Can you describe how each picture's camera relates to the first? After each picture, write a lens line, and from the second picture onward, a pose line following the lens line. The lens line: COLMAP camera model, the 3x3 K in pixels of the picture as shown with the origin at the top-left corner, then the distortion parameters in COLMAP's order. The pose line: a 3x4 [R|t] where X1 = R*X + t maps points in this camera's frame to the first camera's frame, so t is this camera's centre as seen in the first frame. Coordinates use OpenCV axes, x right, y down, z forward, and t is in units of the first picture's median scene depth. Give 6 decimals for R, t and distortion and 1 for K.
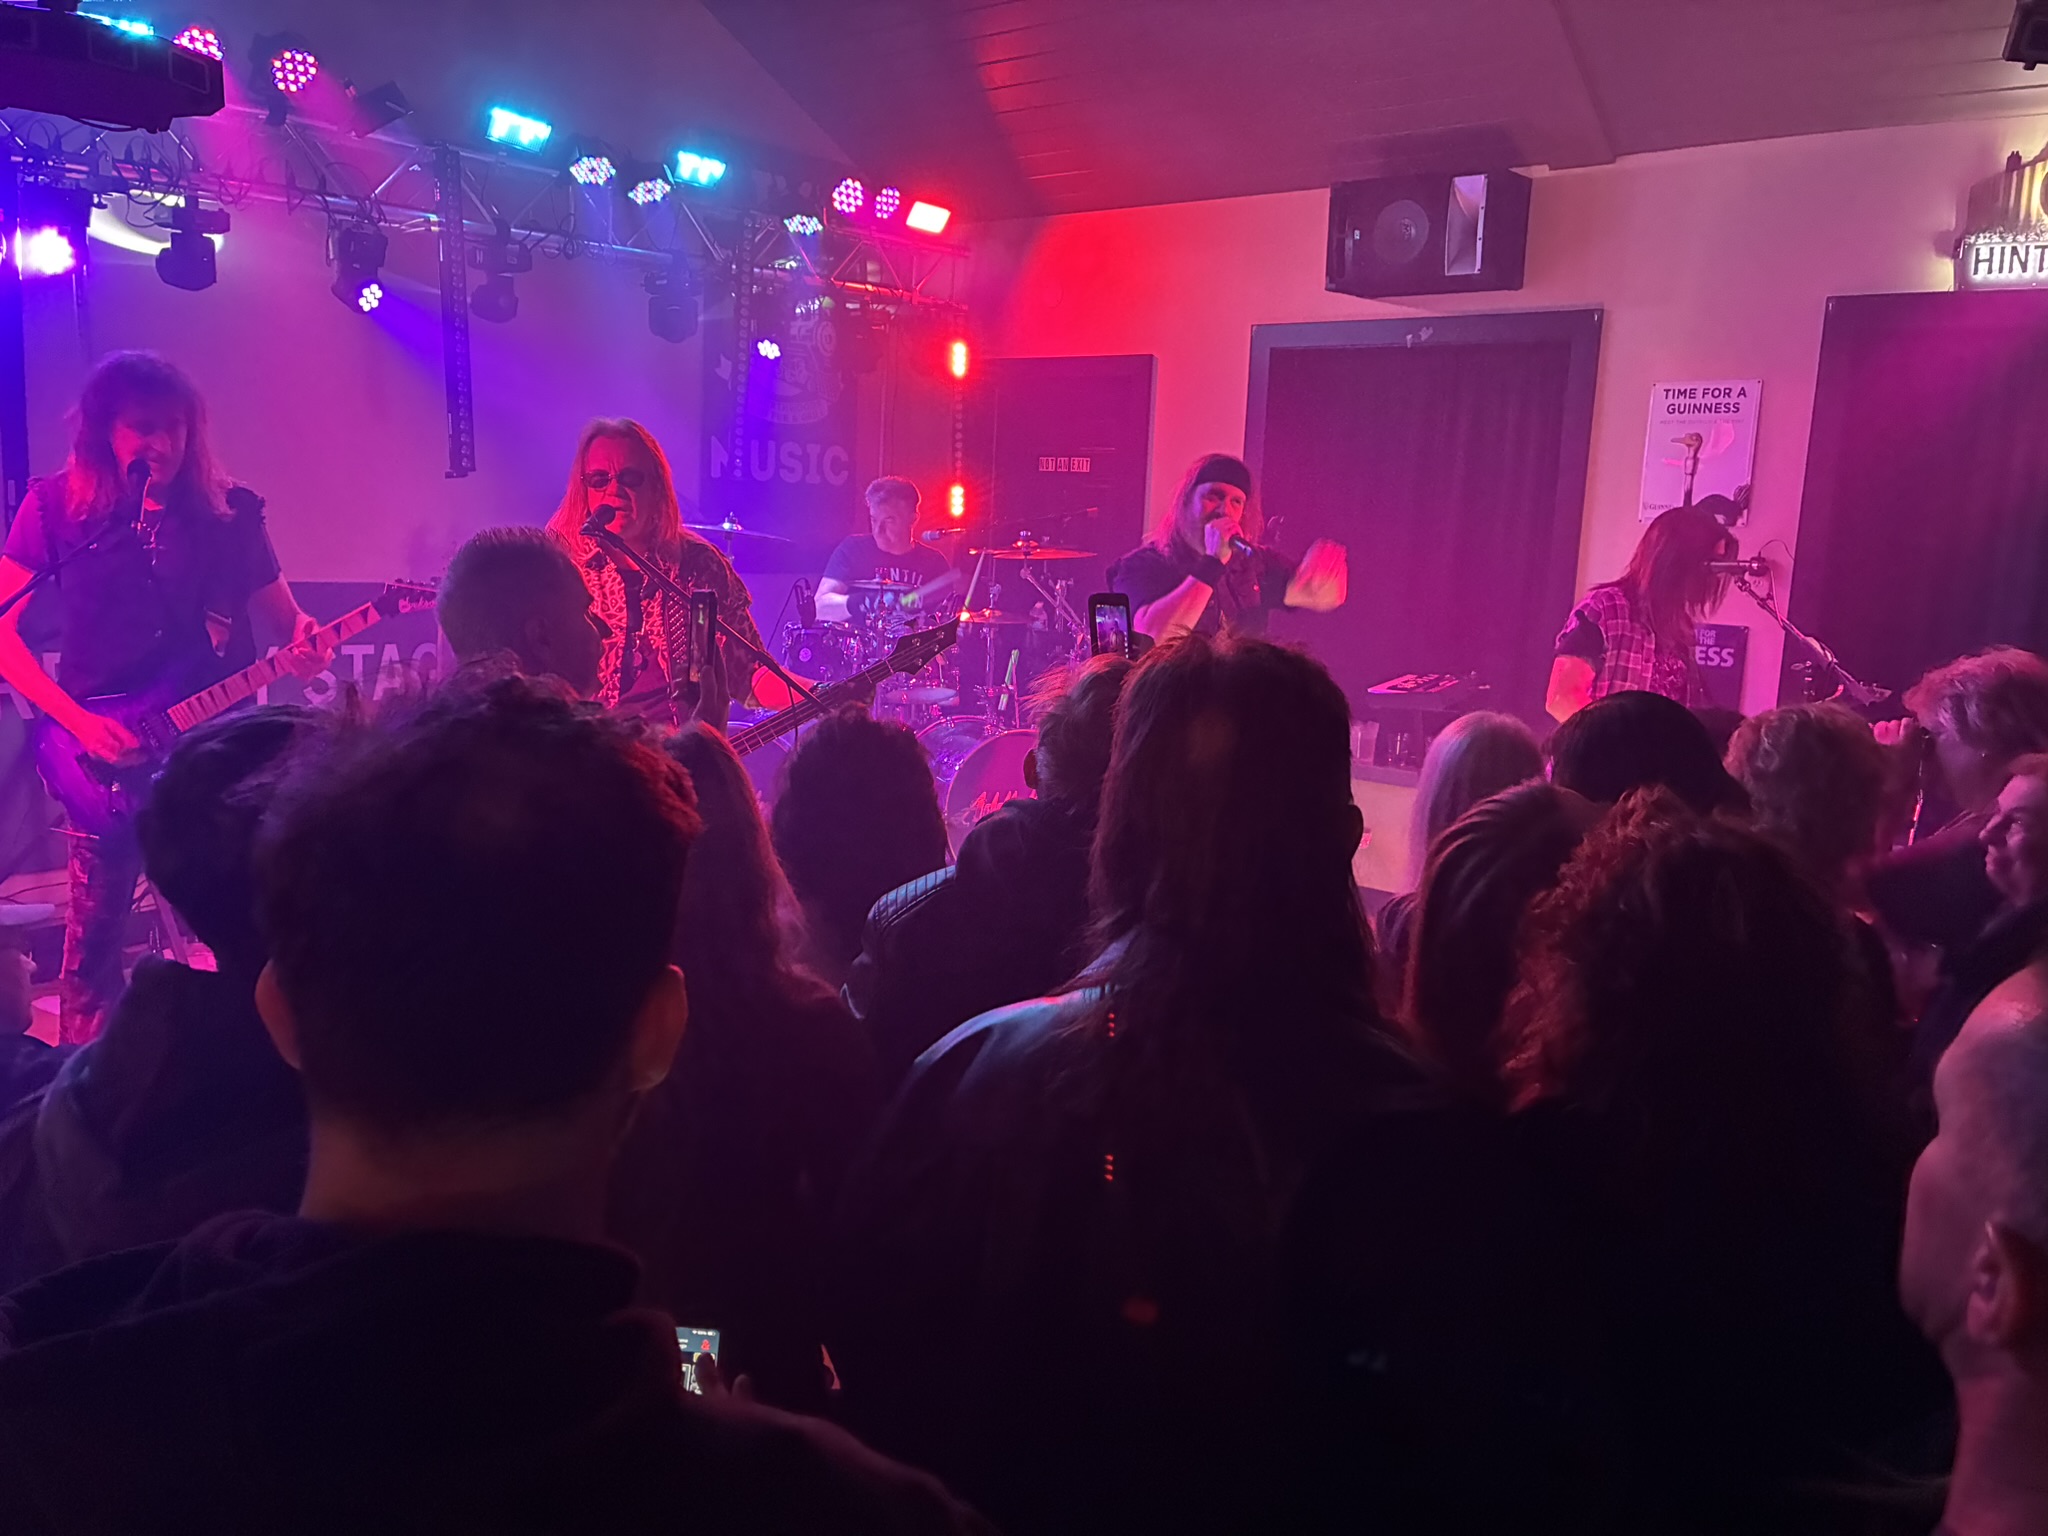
lens RADIAL K [[1566.1, 0, 1024.0], [0, 1566.1, 768.0], [0, 0, 1]] dist [0.001389, 0.048046]
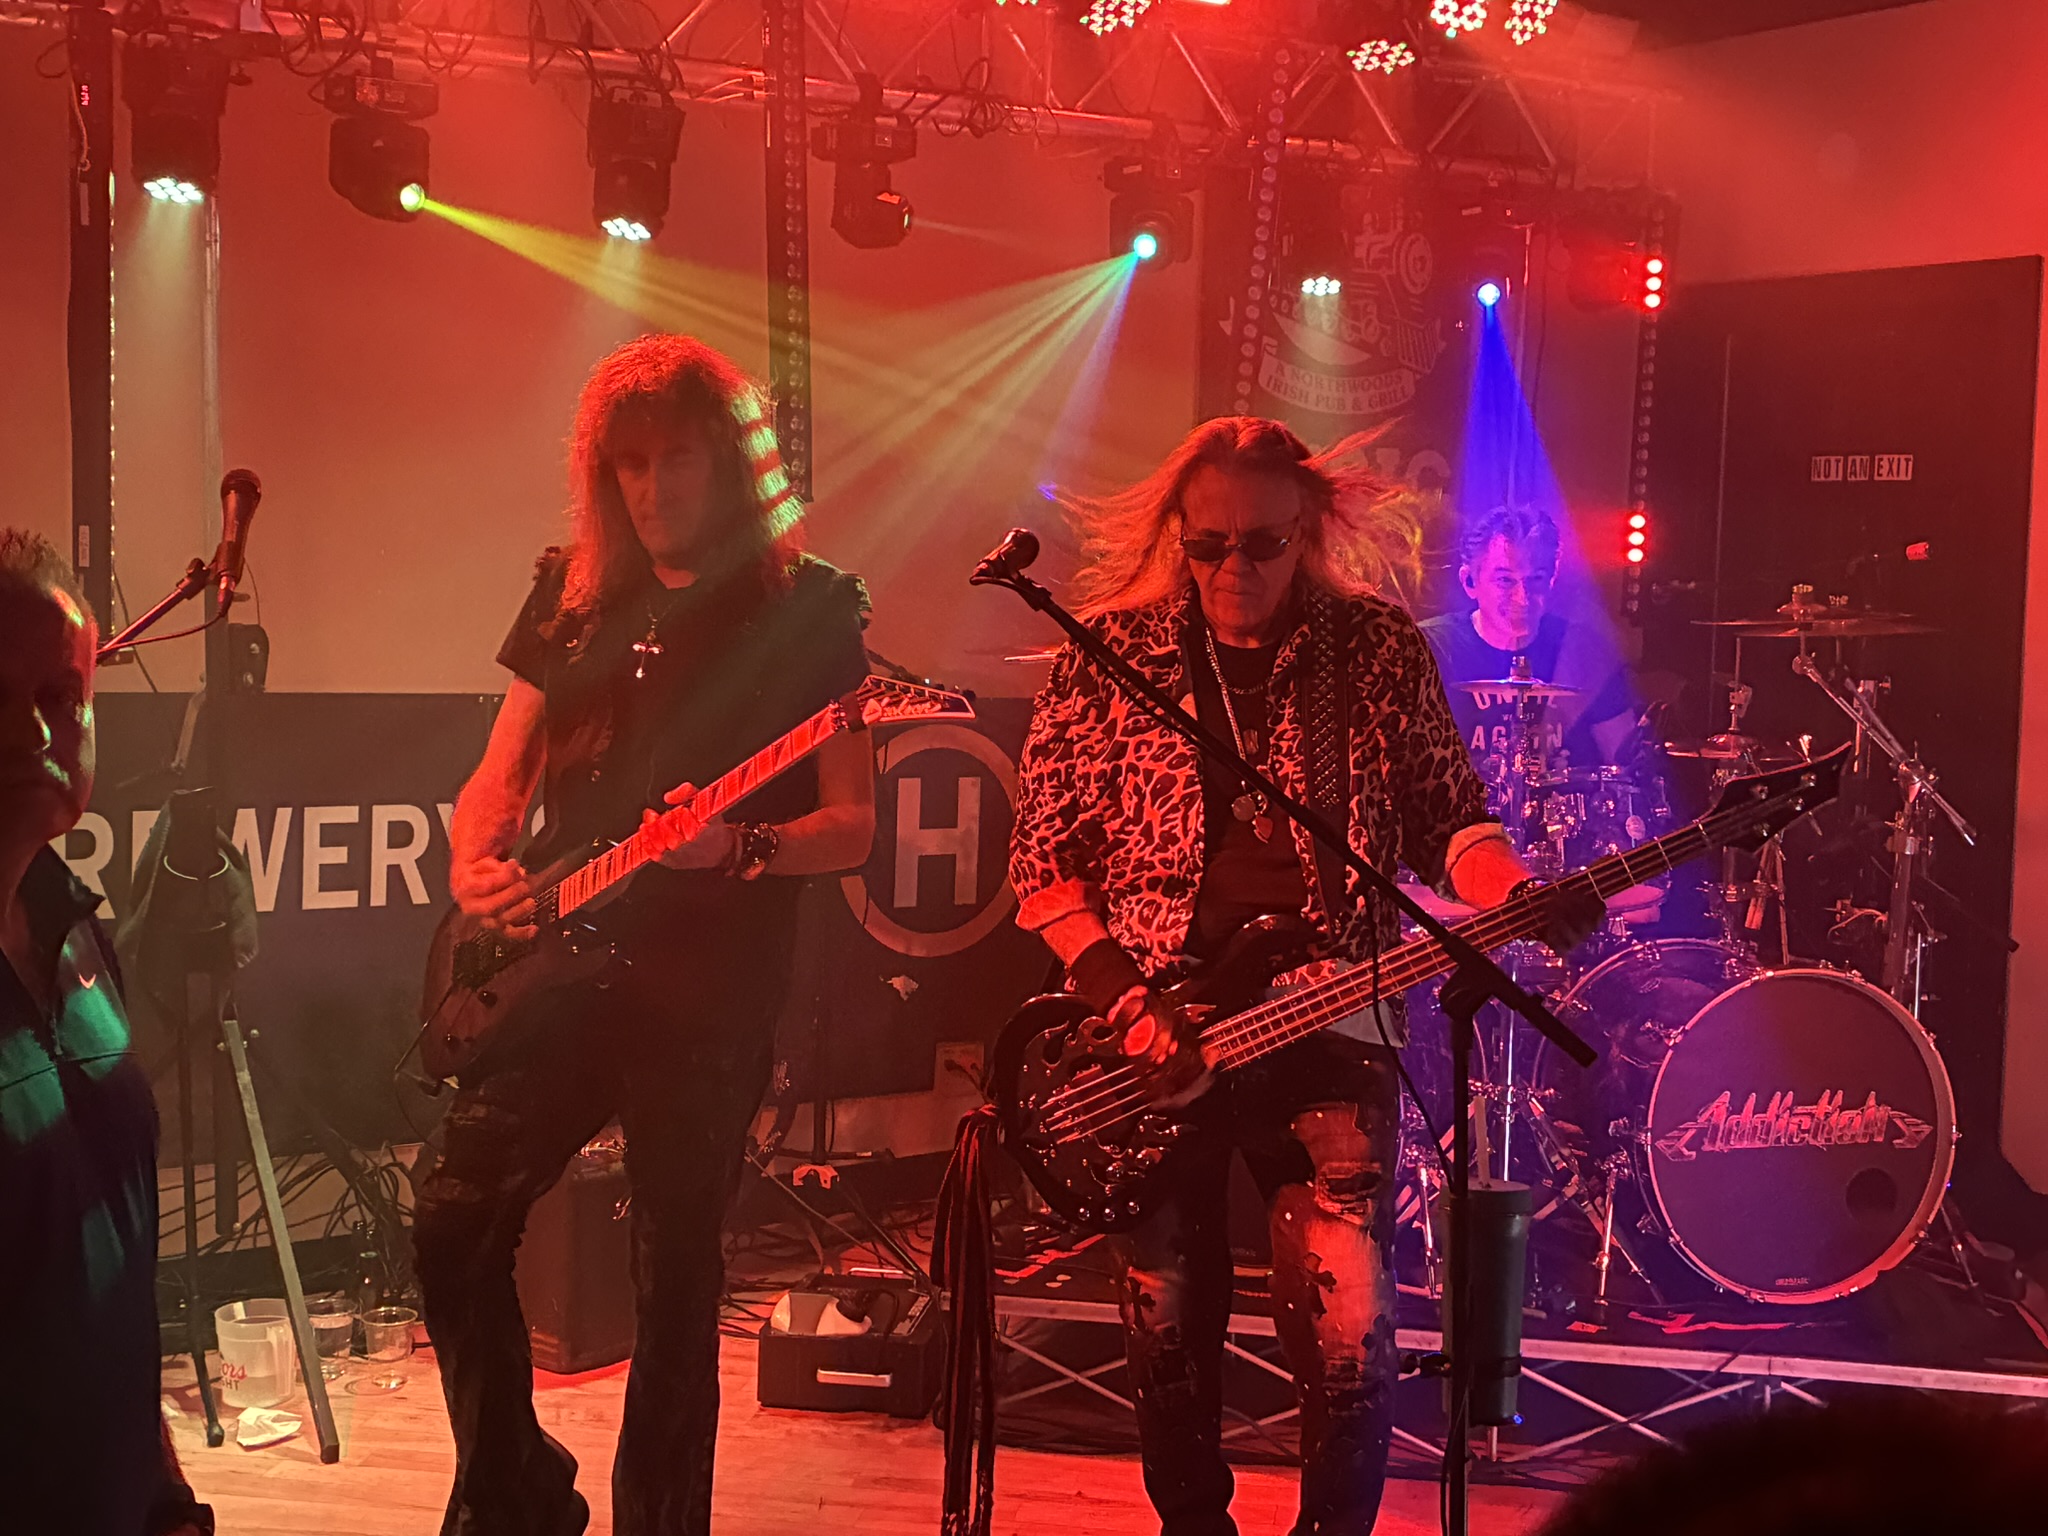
lens RADIAL K [[2572.7, 0, 1025.6], [0, 2572.7, 764.0], [0, 0, 1]] dist [0.095187, -0.312655]
pose [[0.966605, 0.000030, -0.256270, -0.029331], [-0.024191, 0.995545, -0.091128, -0.007906], [0.255126, 0.094284, 0.962300, 0.111911]]
